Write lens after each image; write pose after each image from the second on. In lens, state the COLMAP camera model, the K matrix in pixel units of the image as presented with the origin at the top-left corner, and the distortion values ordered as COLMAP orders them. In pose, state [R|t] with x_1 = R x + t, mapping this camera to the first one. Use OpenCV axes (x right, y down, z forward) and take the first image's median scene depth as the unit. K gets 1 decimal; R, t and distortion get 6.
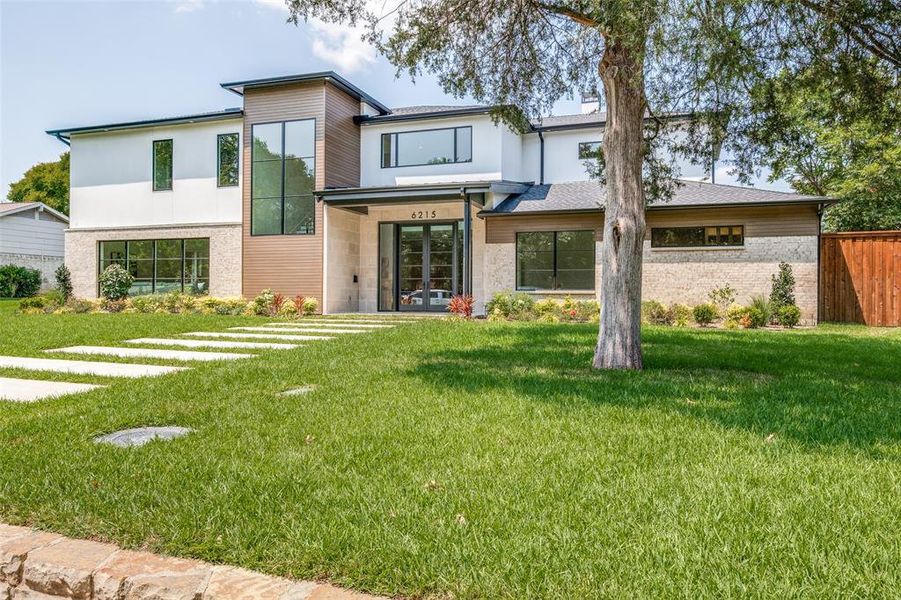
lens RADIAL K [[599.4, 0, 451.5], [0, 599.4, 296.6], [0, 0, 1]] dist [-0.002857, 0.007510]
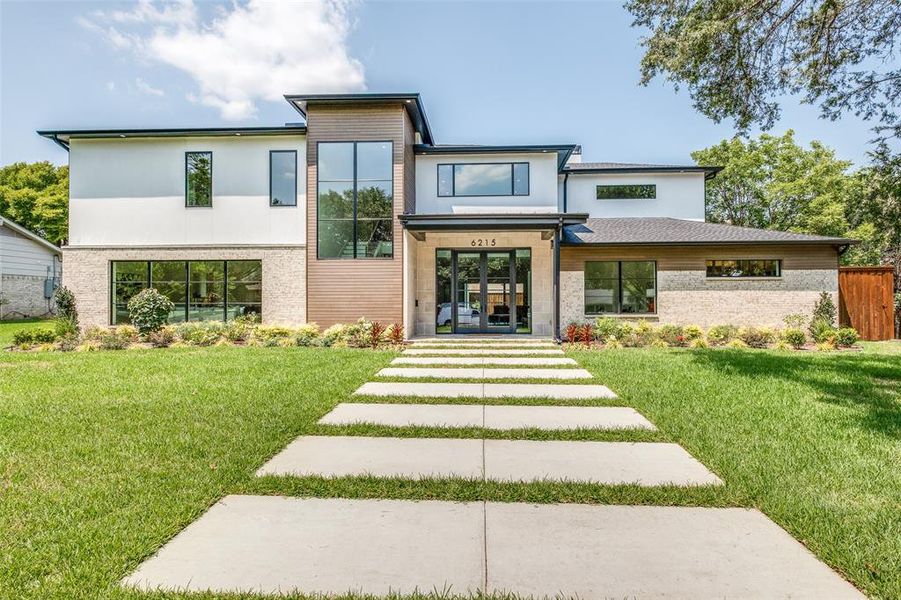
lens RADIAL K [[427.8, 0, 451.7], [0, 427.8, 299.9], [0, 0, 1]] dist [0.004446, -0.001718]
pose [[0.963344, -0.004446, 0.268233, -0.302076], [0.007046, 0.999937, -0.008731, -0.028346], [-0.268177, 0.010301, 0.963315, 0.282178]]
